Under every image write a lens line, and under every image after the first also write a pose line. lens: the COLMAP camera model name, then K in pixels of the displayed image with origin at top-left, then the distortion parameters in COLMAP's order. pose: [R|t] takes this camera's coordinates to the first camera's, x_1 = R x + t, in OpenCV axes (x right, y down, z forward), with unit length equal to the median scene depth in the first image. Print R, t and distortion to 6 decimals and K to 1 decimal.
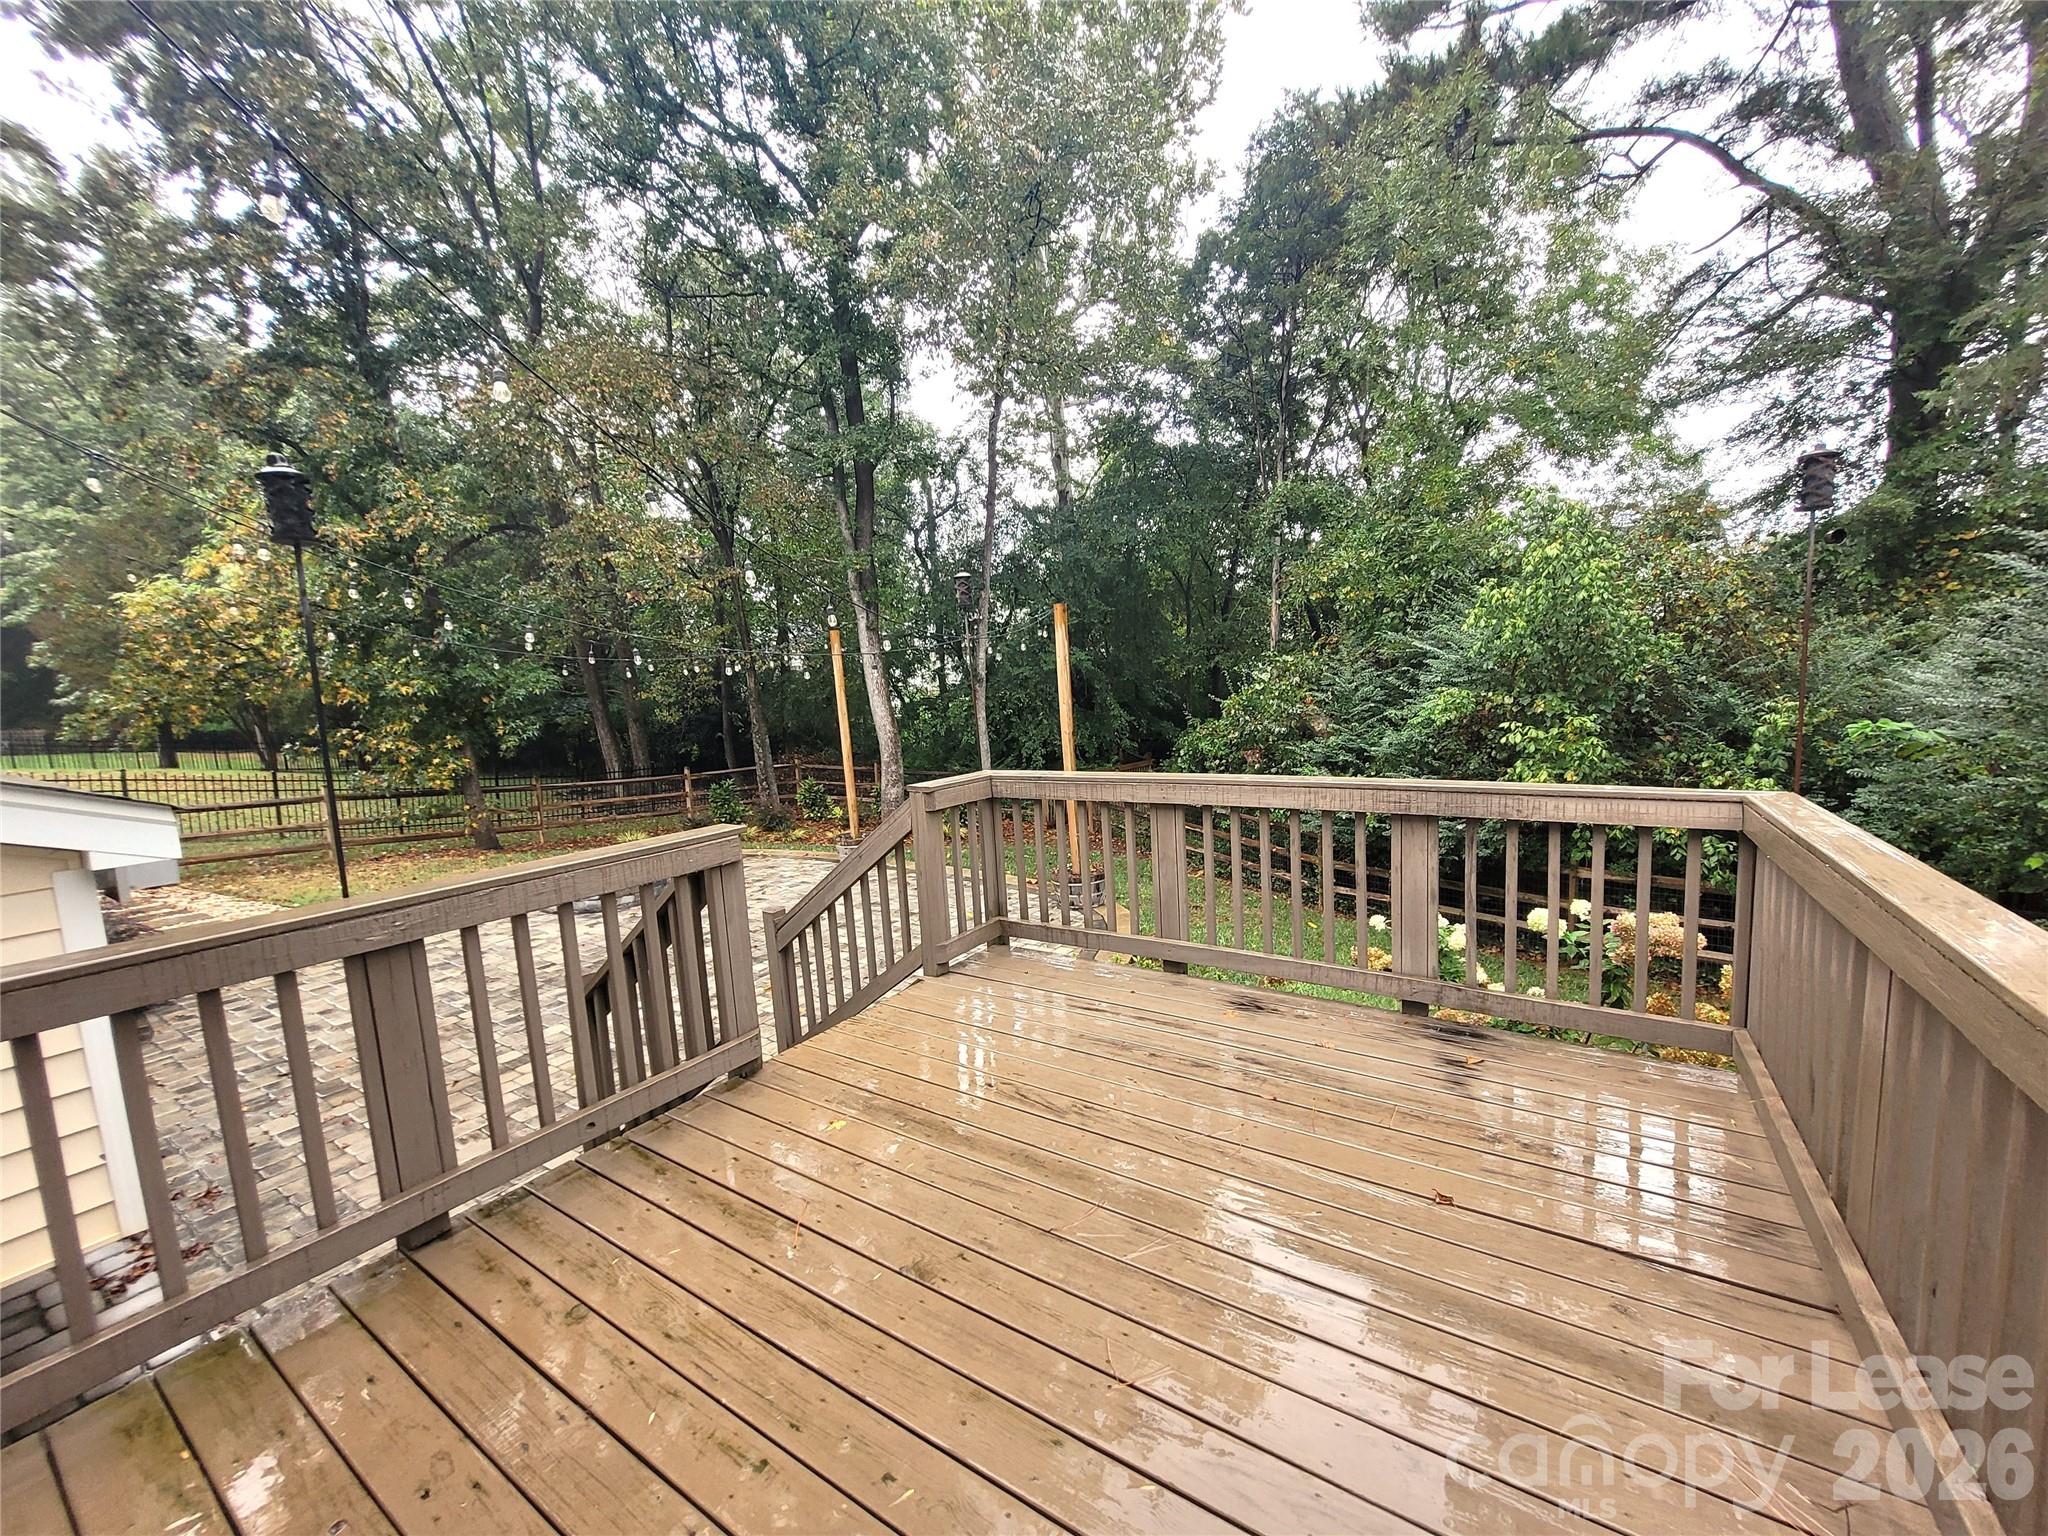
lens RADIAL K [[803.2, 0, 1025.7], [0, 803.2, 771.4], [0, 0, 1]] dist [0.004137, 0.000040]
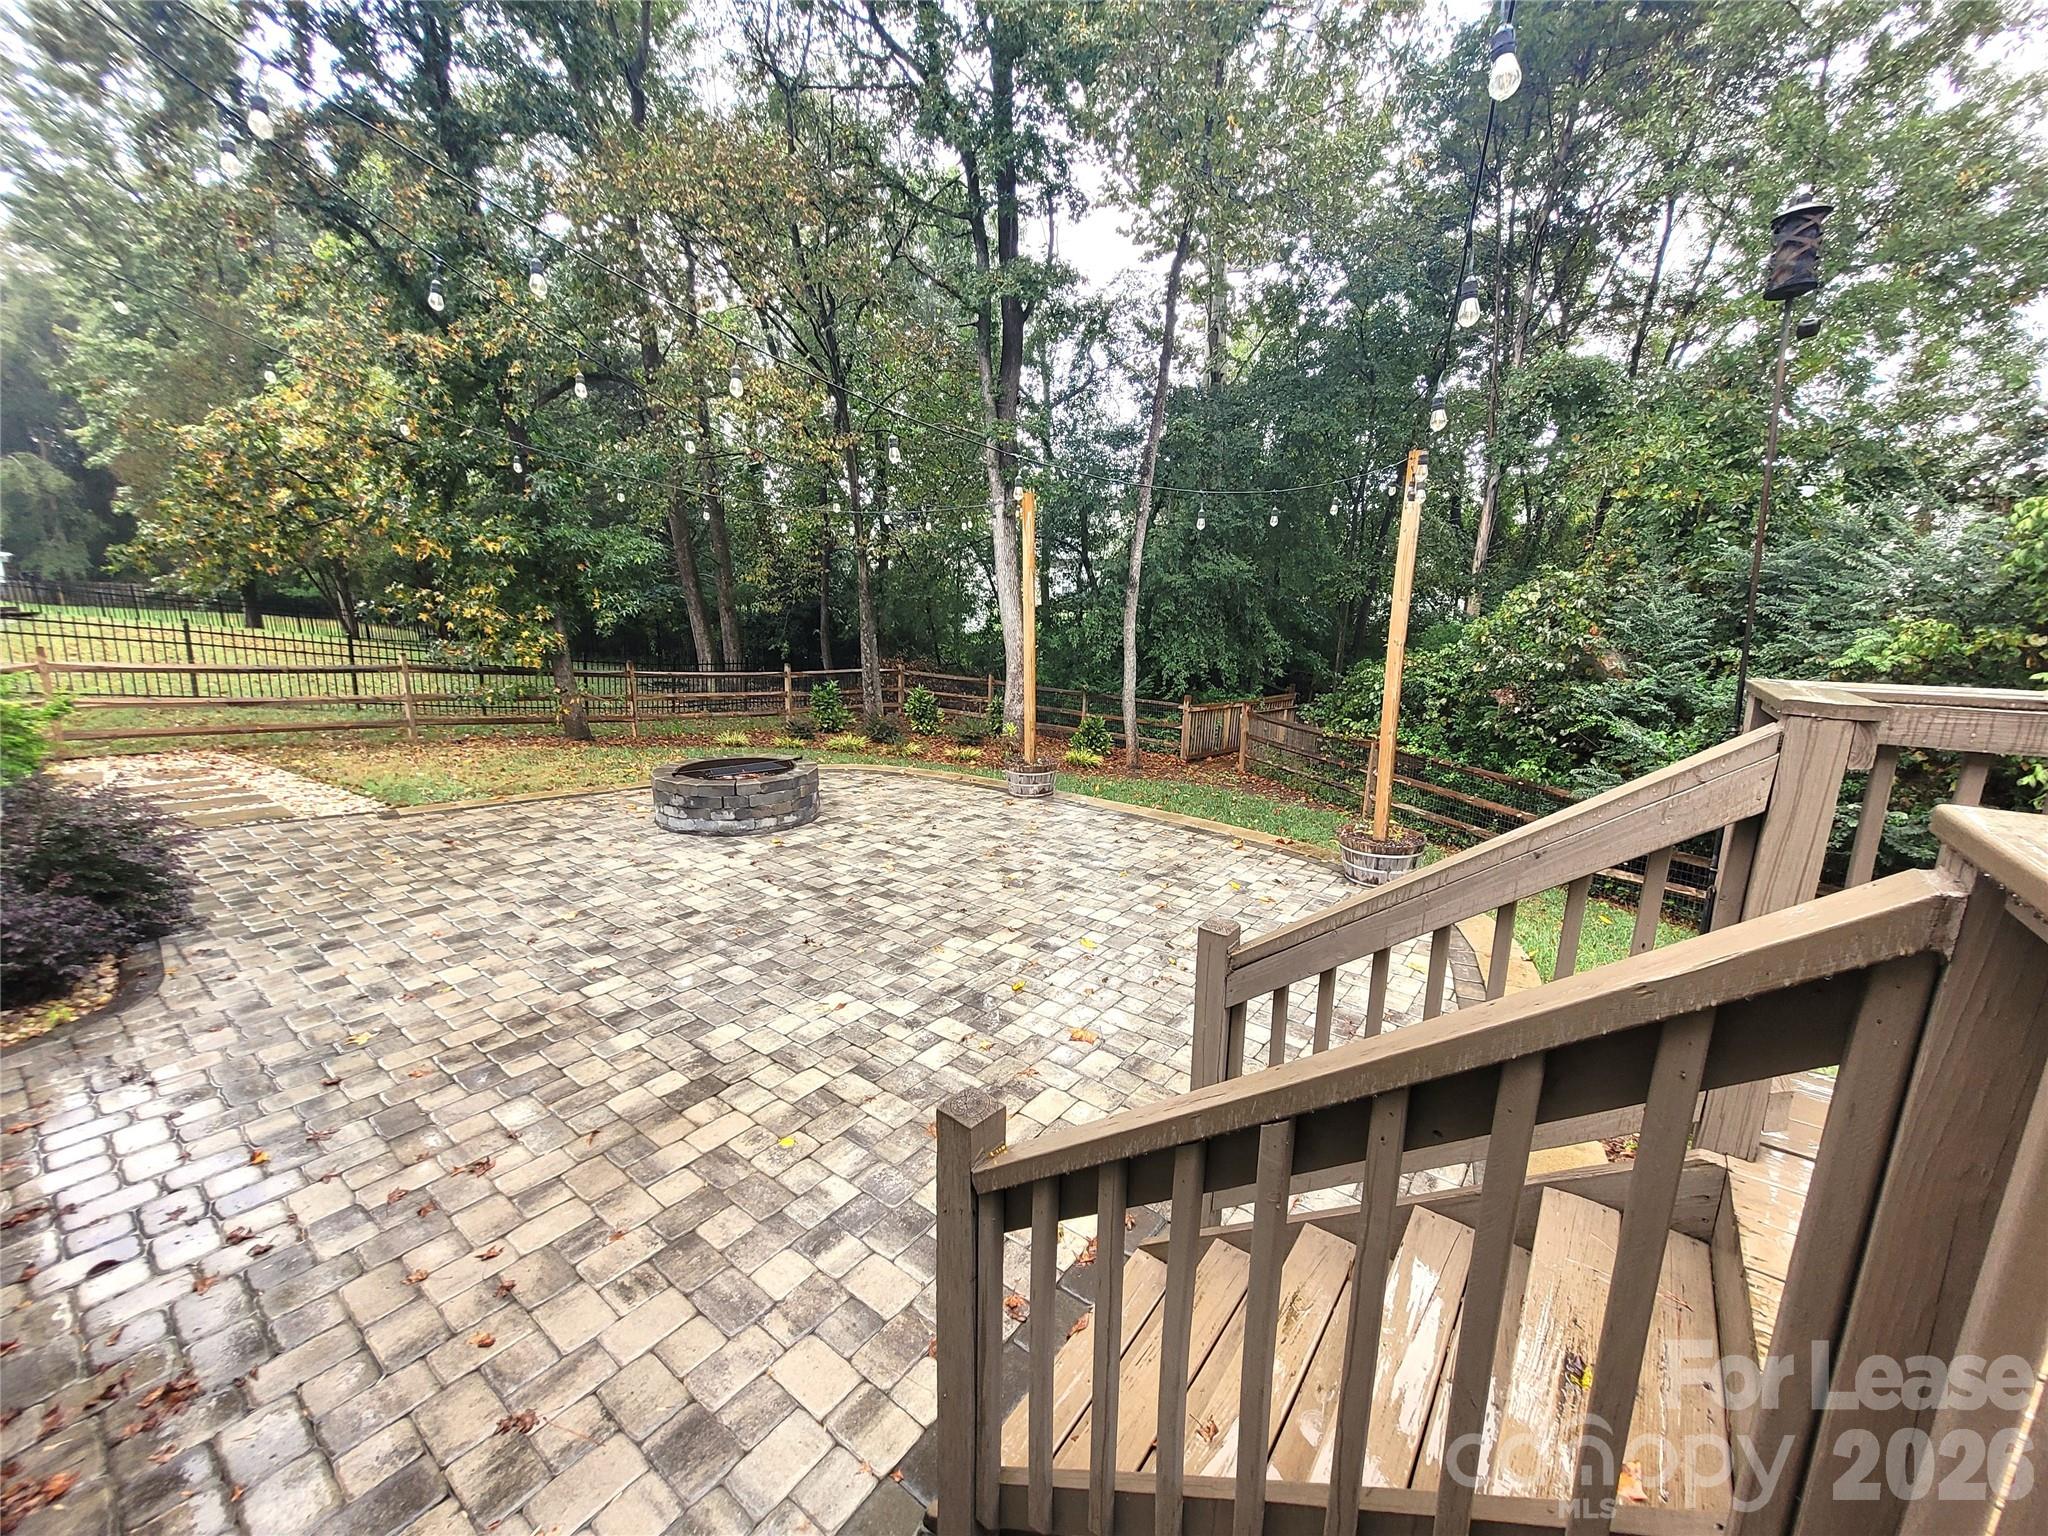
lens RADIAL K [[803.2, 0, 1021.1], [0, 803.2, 771.8], [0, 0, 1]] dist [0.004137, 0.000040]
pose [[0.995066, 0.078148, -0.061135, -0.132906], [-0.071971, 0.992635, 0.097446, 0.010856], [0.068299, -0.092565, 0.993361, 0.158518]]
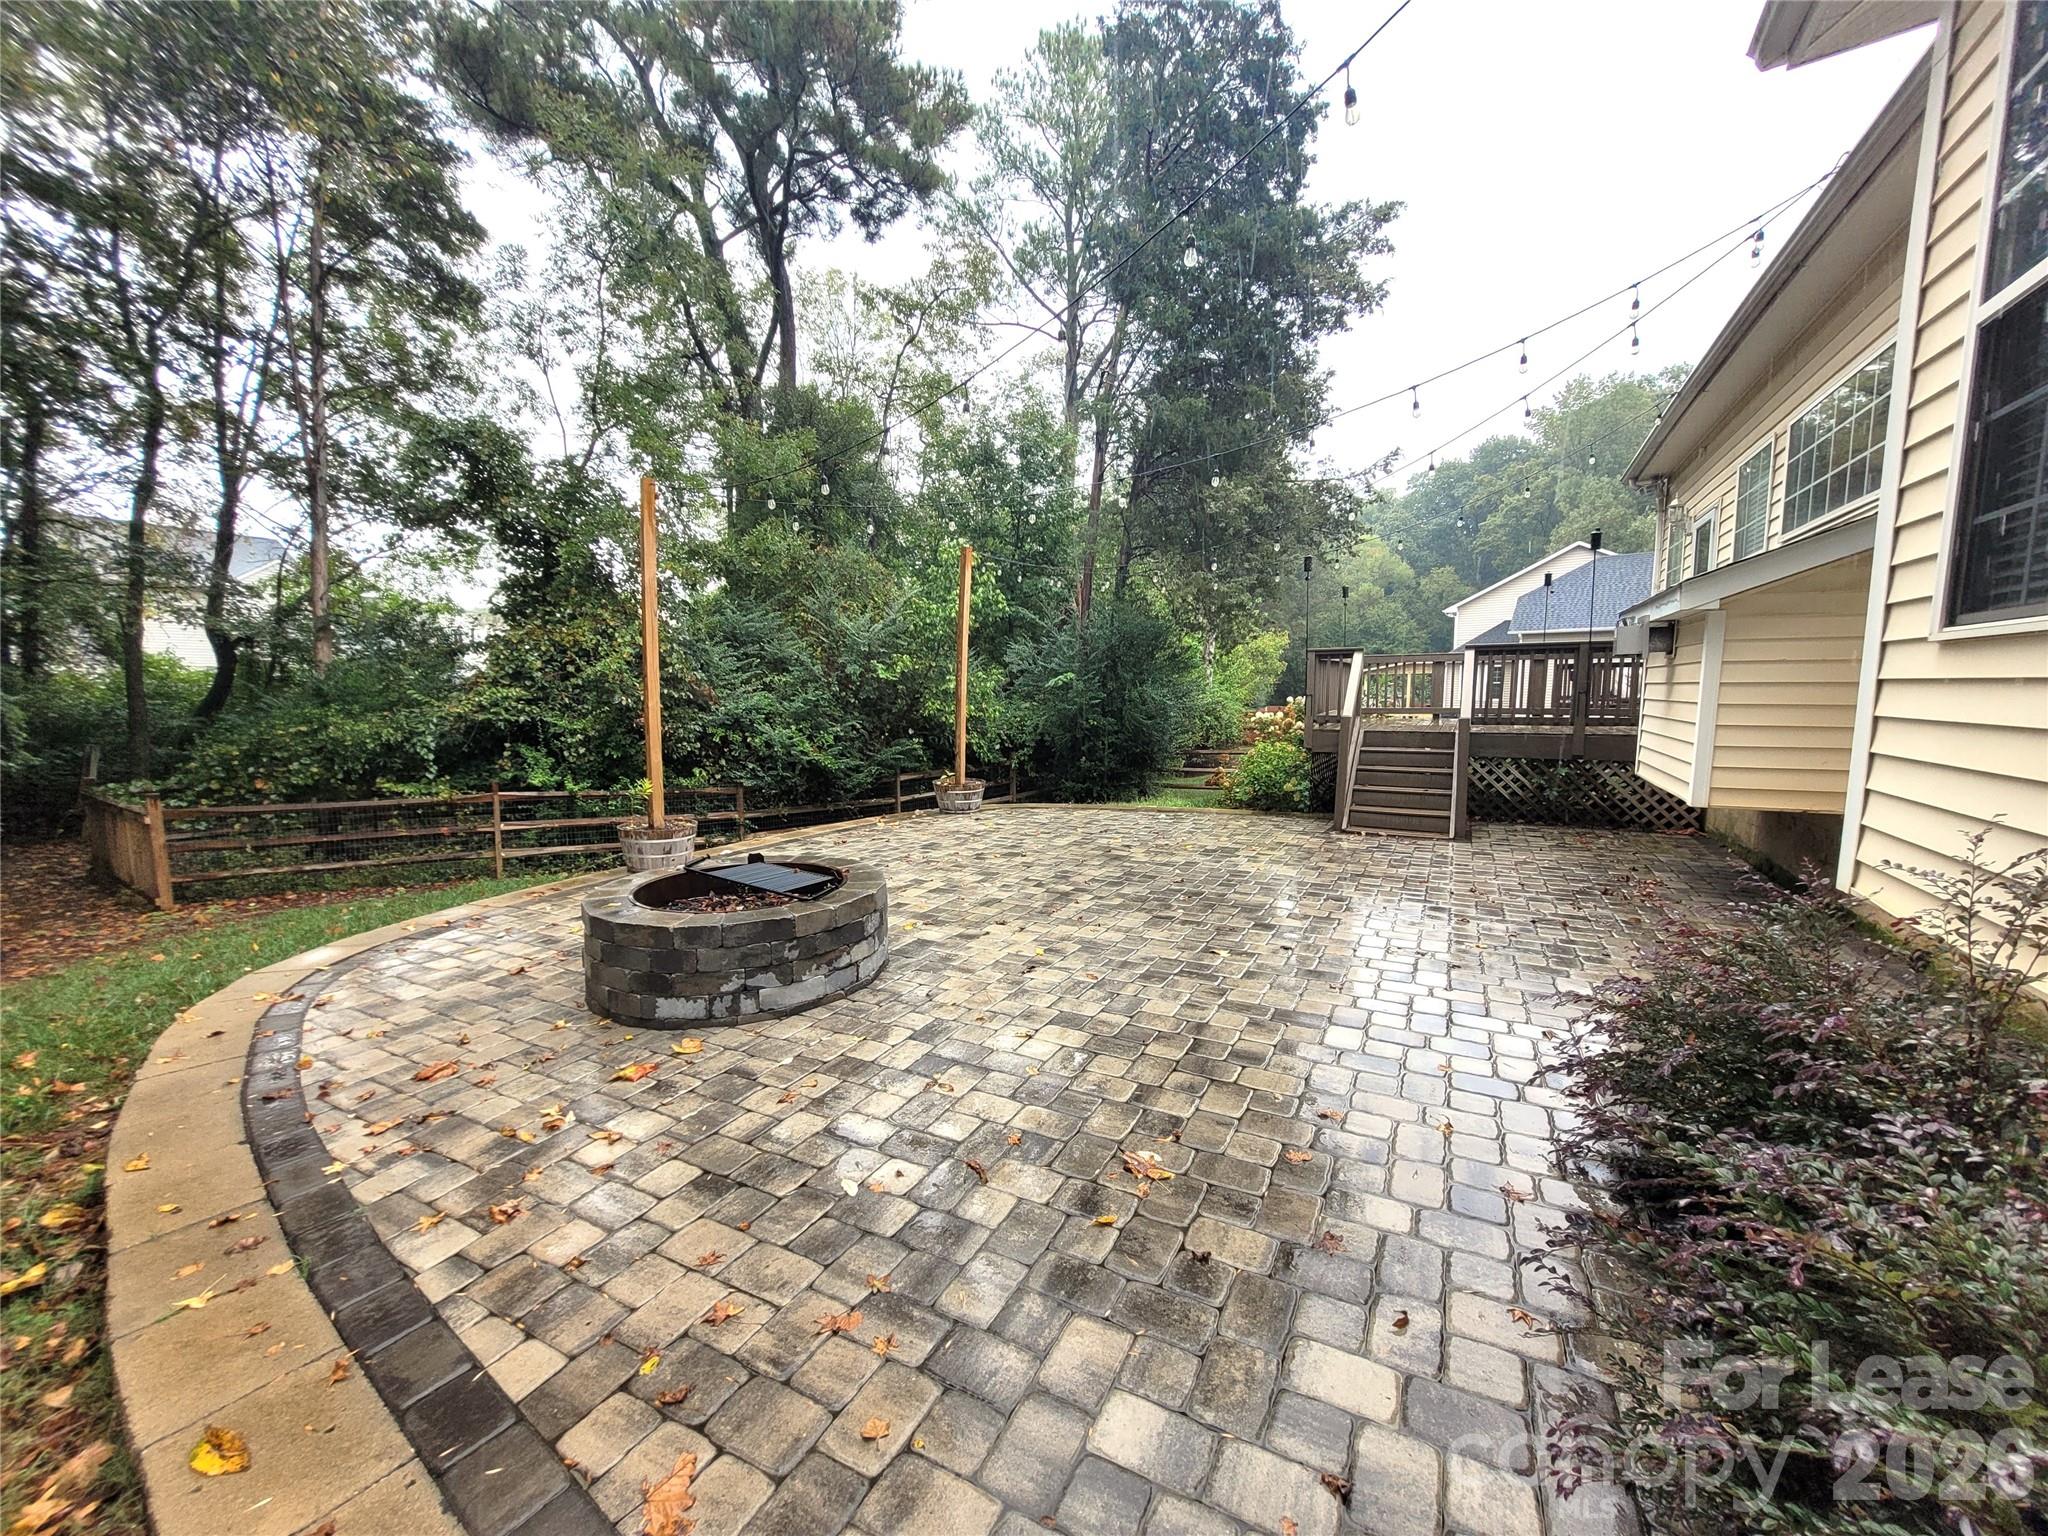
lens RADIAL K [[803.2, 0, 1025.2], [0, 803.2, 768.4], [0, 0, 1]] dist [0.004137, 0.000040]
pose [[-0.080579, -0.046568, 0.995660, -0.673410], [0.125611, 0.990470, 0.056491, 0.027009], [-0.988802, 0.129618, -0.073961, 0.601693]]
